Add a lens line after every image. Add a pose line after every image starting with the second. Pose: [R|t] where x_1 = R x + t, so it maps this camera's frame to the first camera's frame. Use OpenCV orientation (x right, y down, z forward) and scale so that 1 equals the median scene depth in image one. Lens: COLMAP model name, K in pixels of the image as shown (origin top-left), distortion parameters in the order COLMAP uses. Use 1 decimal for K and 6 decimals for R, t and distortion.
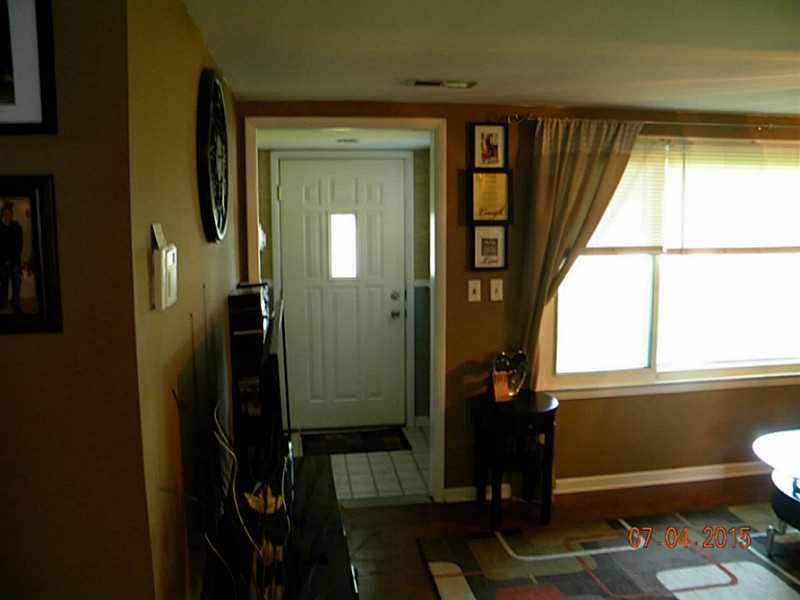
lens RADIAL K [[677.0, 0, 400.0], [0, 677.0, 300.0], [0, 0, 1]] dist [-0.197241, 0.162882]
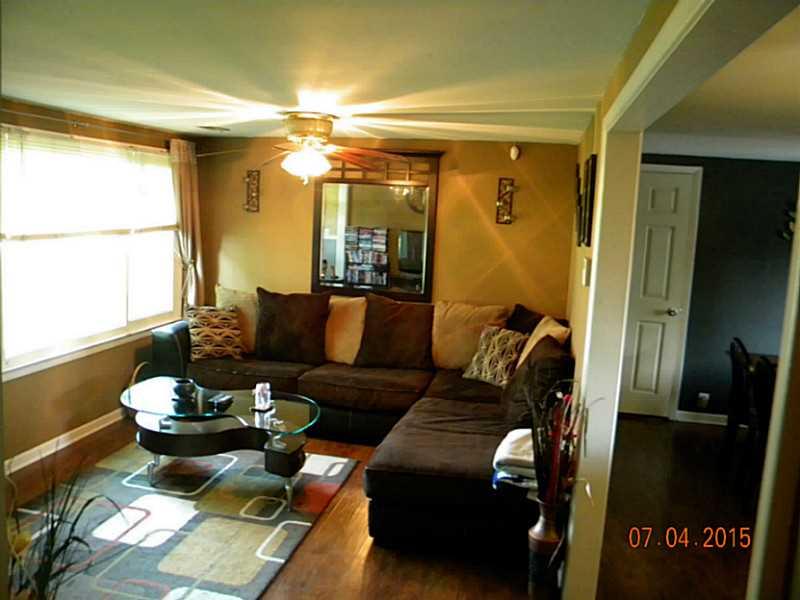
lens RADIAL K [[677.0, 0, 400.0], [0, 677.0, 300.0], [0, 0, 1]] dist [-0.197241, 0.162882]
pose [[0.329769, -0.106029, 0.938089, -0.354973], [0.081242, 0.993174, 0.083697, -0.014292], [-0.940560, 0.048611, 0.336132, 0.110786]]
